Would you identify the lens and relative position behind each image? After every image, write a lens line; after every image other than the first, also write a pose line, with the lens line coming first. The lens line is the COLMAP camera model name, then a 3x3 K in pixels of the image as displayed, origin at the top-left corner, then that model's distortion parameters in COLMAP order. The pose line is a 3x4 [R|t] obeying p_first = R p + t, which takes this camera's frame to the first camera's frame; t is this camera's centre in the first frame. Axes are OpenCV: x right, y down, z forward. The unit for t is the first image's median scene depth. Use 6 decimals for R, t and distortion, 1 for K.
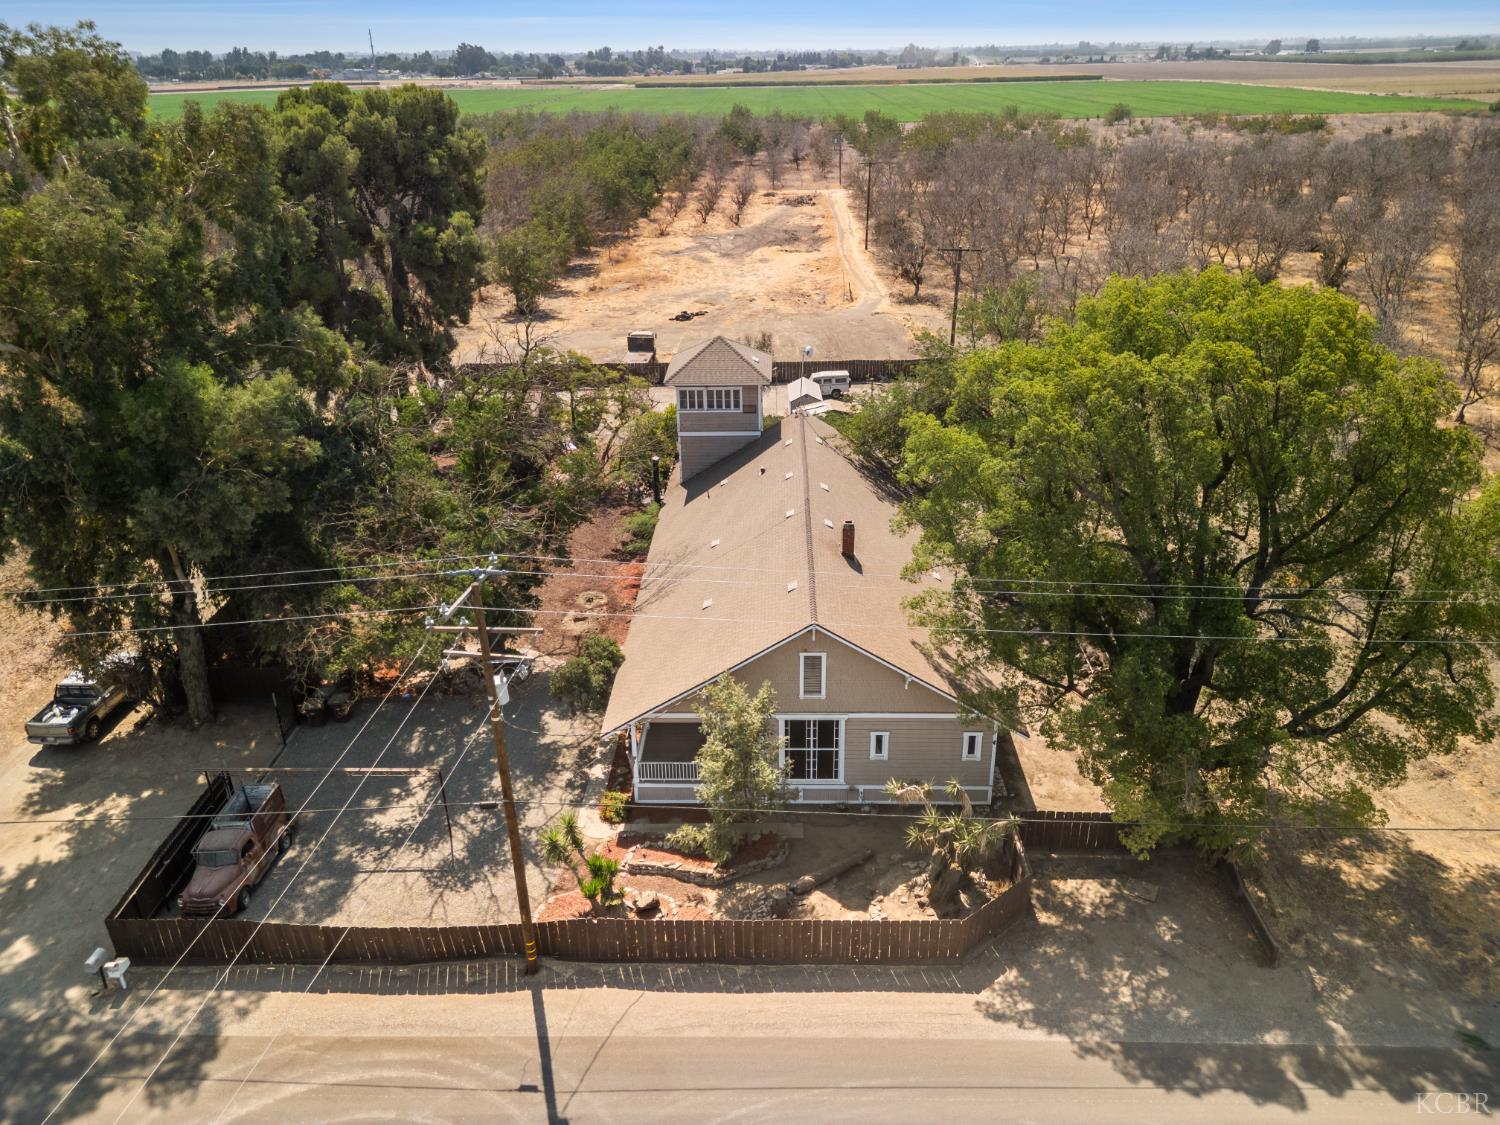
lens RADIAL K [[1049.0, 0, 750.0], [0, 1049.0, 562.5], [0, 0, 1]] dist [0.024279, -0.001329]
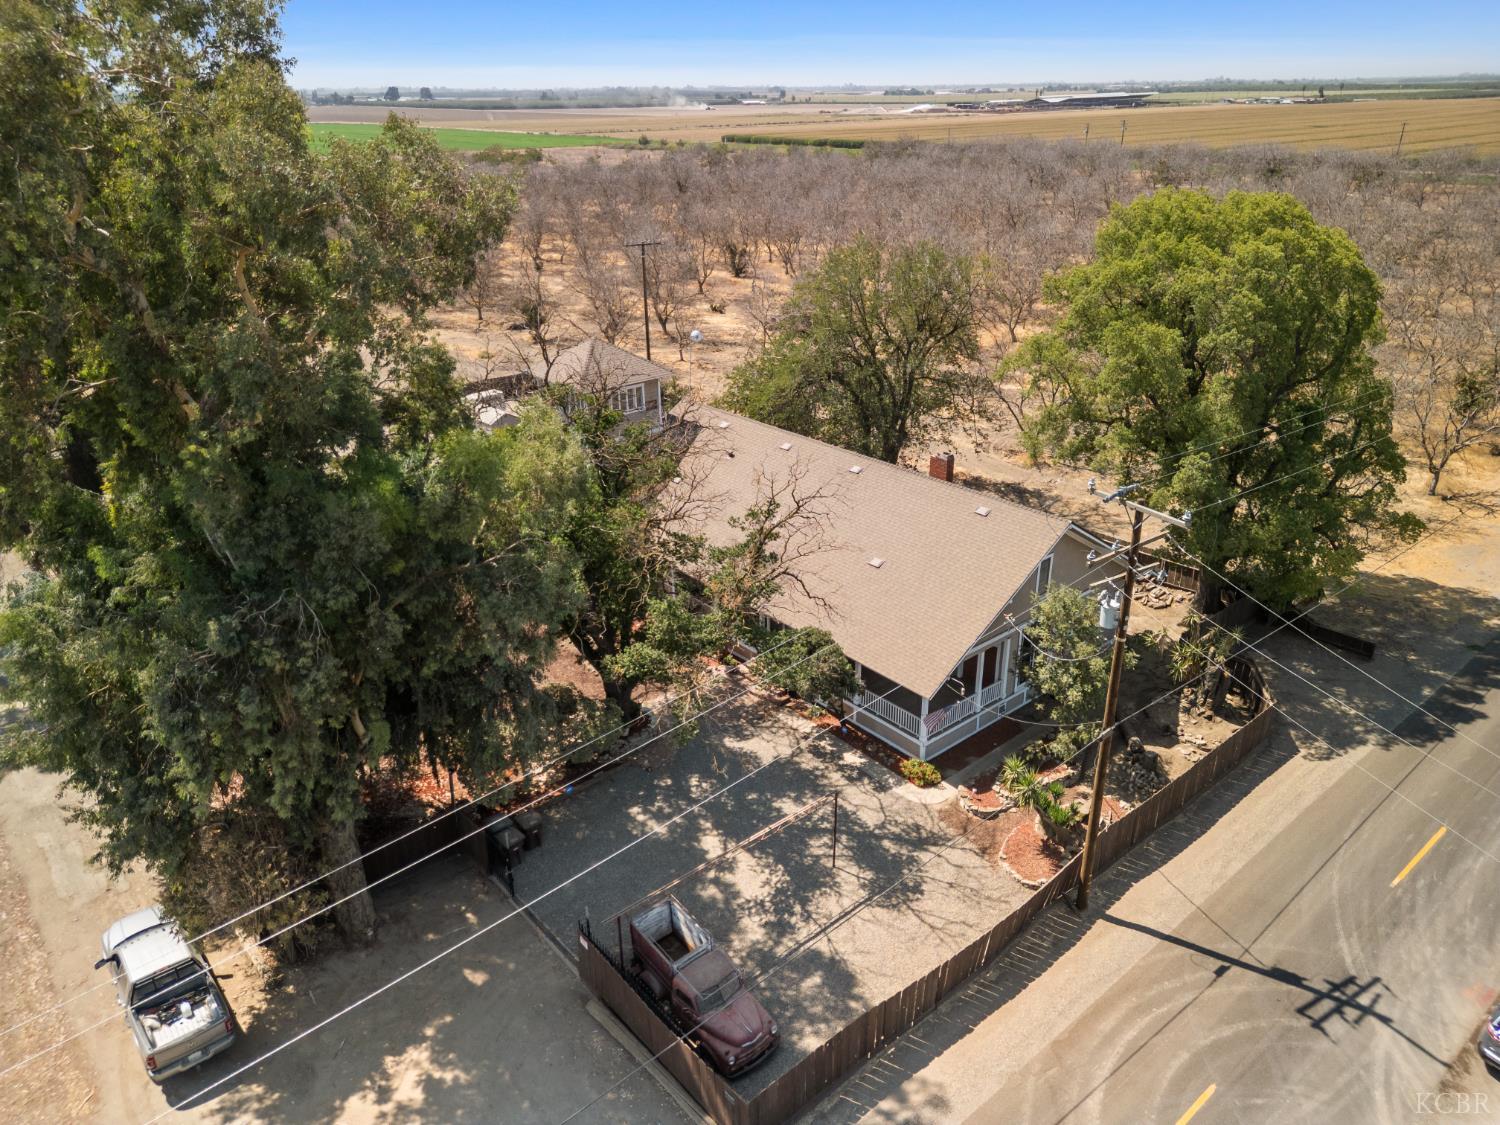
lens RADIAL K [[1049.0, 0, 750.0], [0, 1049.0, 562.5], [0, 0, 1]] dist [0.024279, -0.001329]
pose [[0.745721, -0.267556, 0.610175, -0.968096], [0.289114, 0.955055, 0.065444, -0.079055], [-0.600261, 0.127608, 0.789559, 0.360810]]
